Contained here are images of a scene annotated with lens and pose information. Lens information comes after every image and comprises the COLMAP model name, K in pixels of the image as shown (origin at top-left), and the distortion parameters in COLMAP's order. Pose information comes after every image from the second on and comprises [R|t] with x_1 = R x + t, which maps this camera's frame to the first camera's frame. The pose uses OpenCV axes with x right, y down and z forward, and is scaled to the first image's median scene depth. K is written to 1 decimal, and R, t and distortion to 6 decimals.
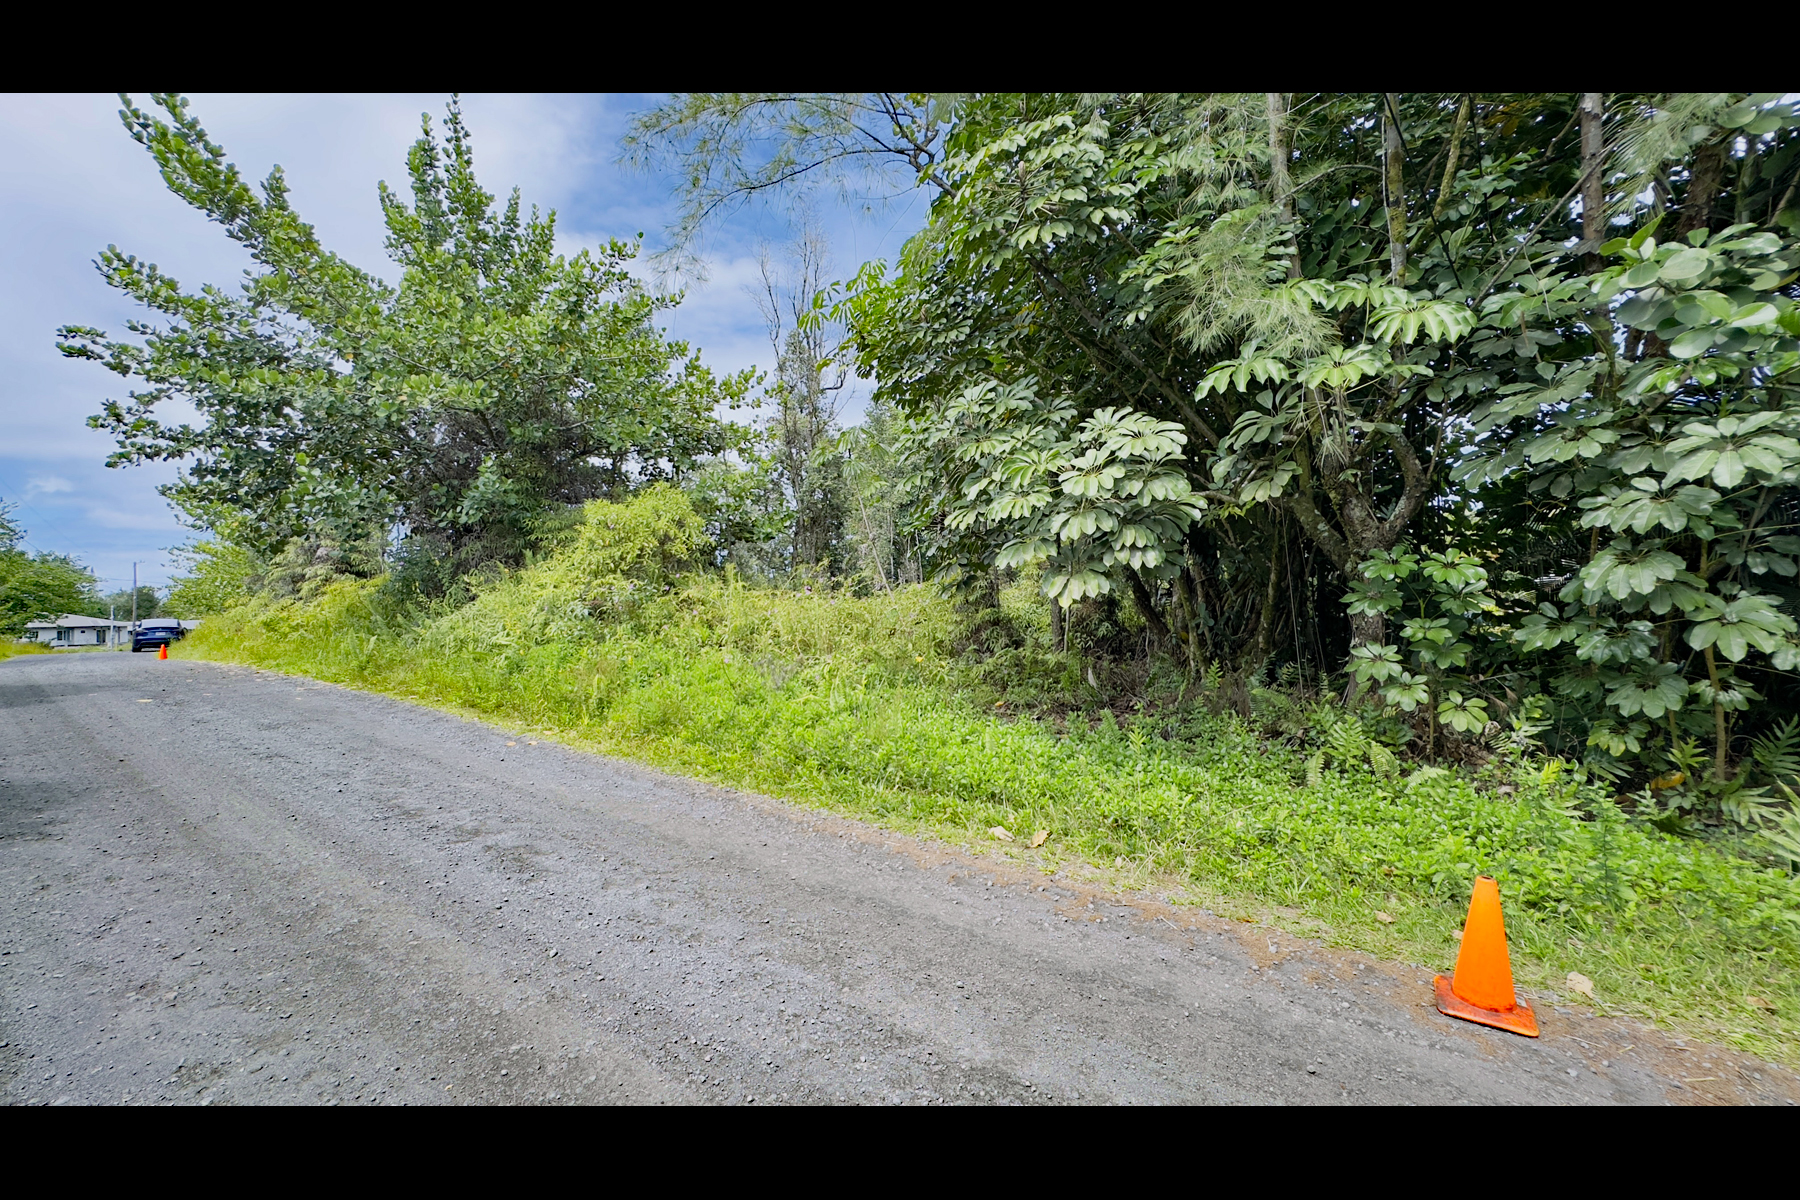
lens RADIAL K [[720.5, 0, 898.9], [0, 720.5, 600.6], [0, 0, 1]] dist [-0.002354, 0.000216]
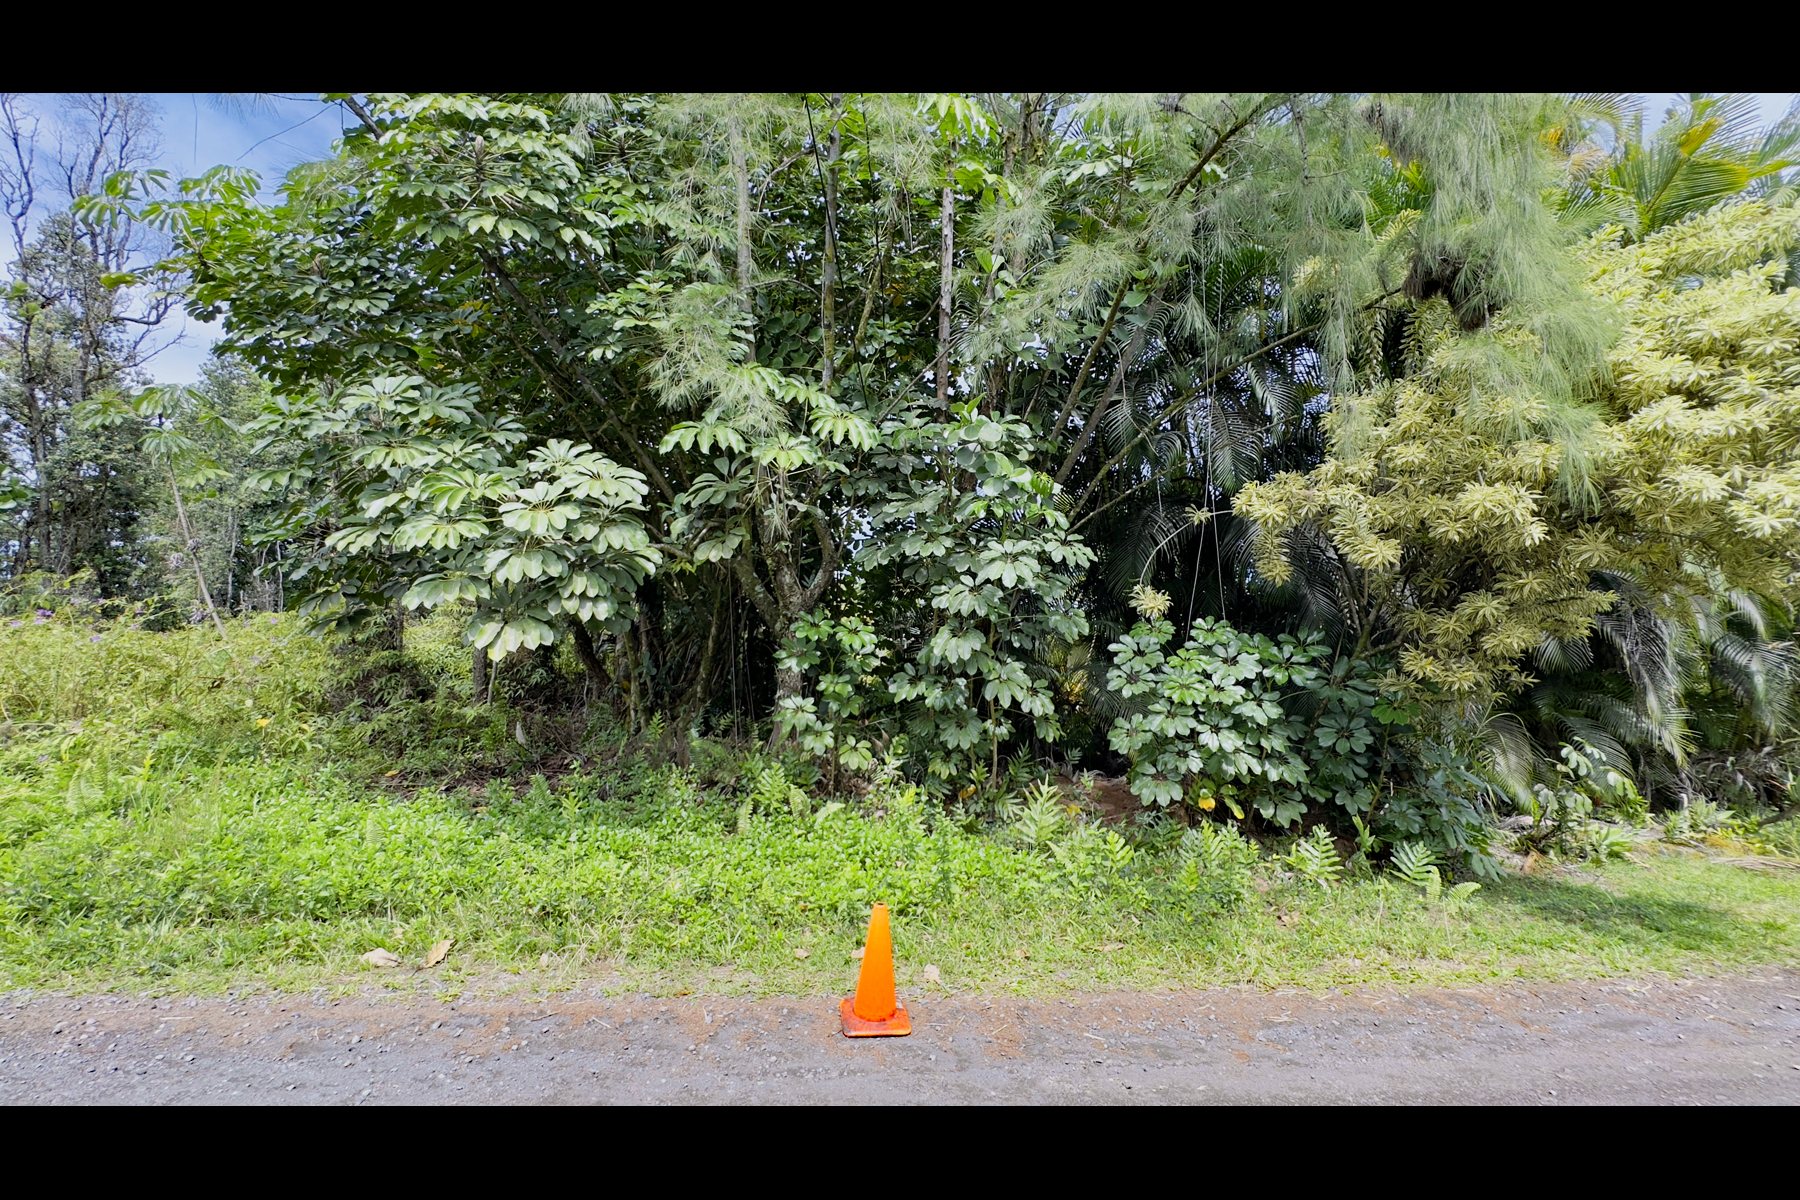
lens RADIAL K [[720.5, 0, 900.1], [0, 720.5, 598.0], [0, 0, 1]] dist [-0.002354, 0.000216]
pose [[0.735646, 0.077178, 0.672955, 0.004631], [-0.033599, 0.996422, -0.077546, -0.012203], [-0.676532, 0.034436, 0.735607, 0.049462]]
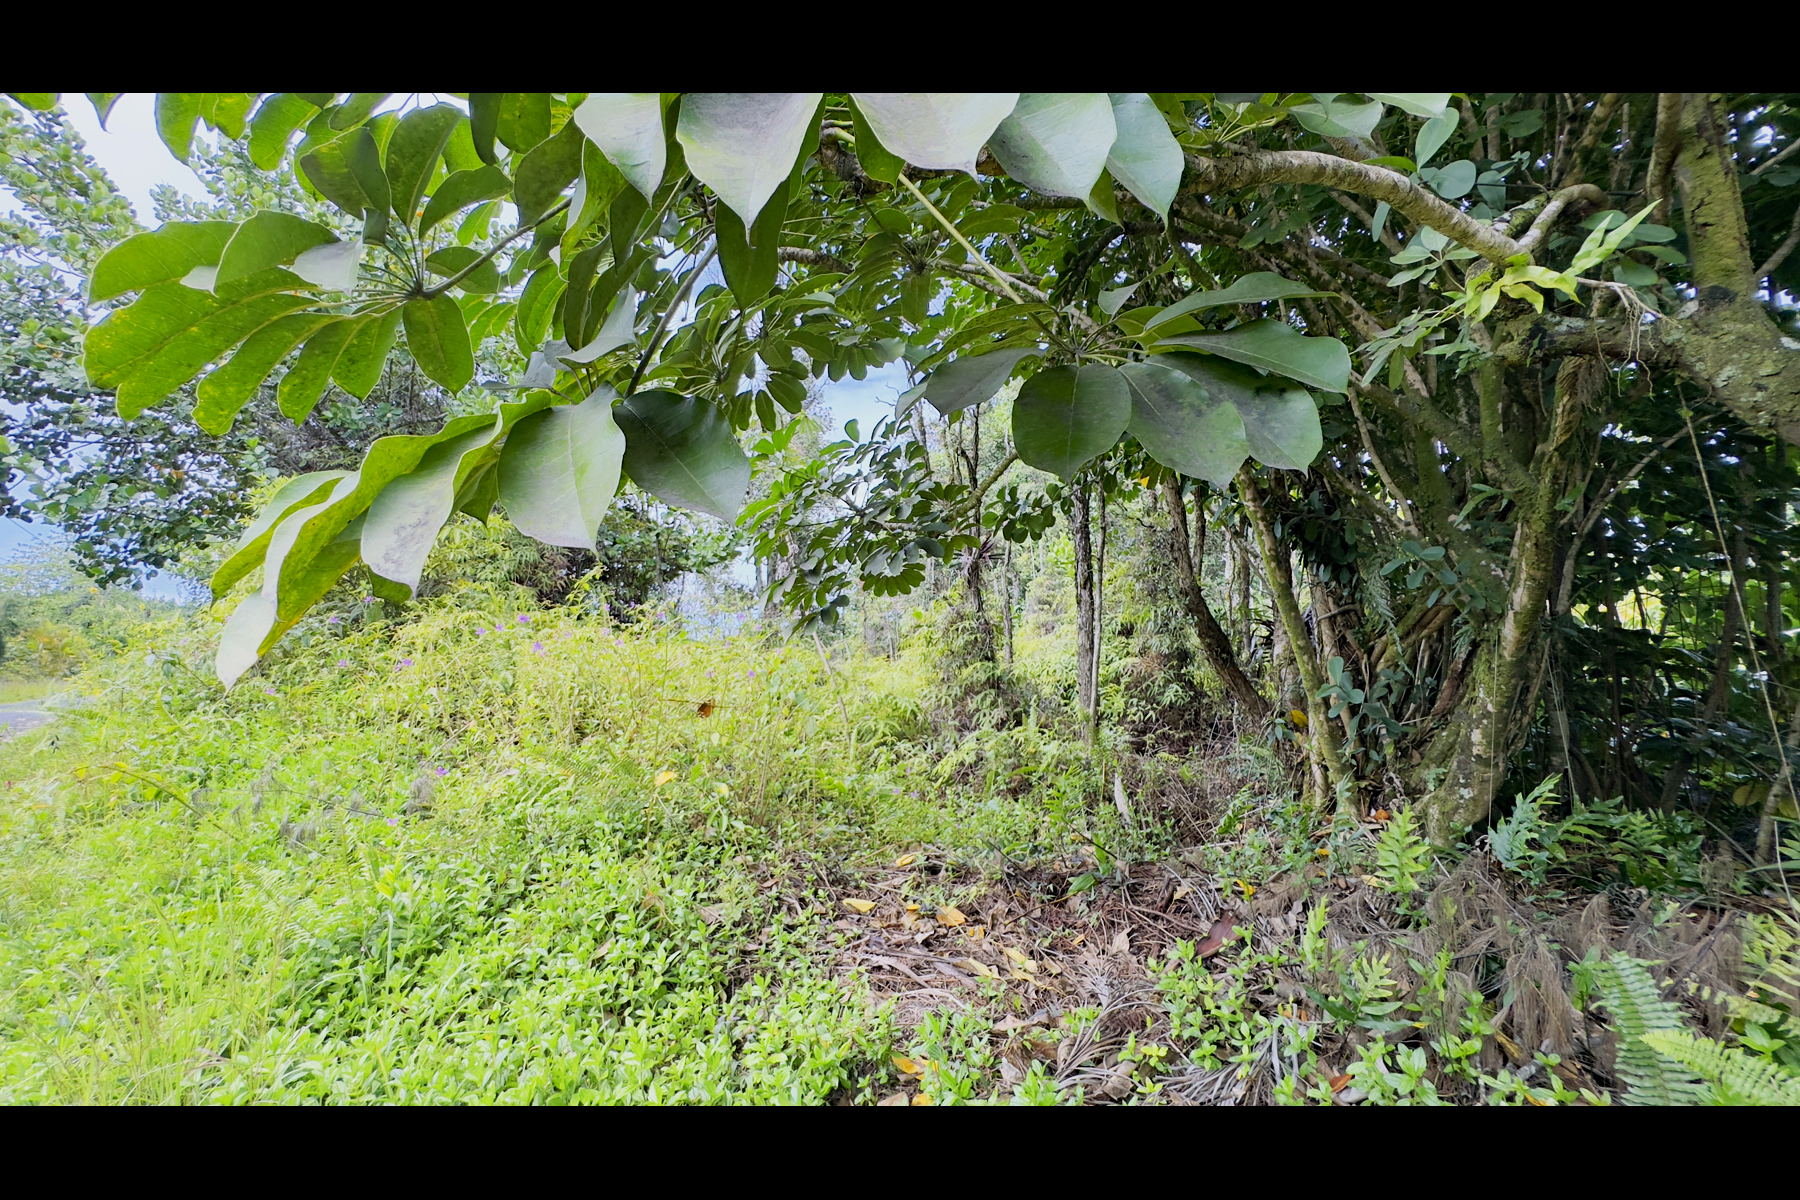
lens RADIAL K [[720.5, 0, 906.1], [0, 720.5, 596.4], [0, 0, 1]] dist [-0.002354, 0.000216]
pose [[0.994061, 0.001142, -0.108822, 0.354256], [-0.009445, 0.997077, -0.075817, 0.004228], [0.108417, 0.076395, 0.991166, 0.929312]]
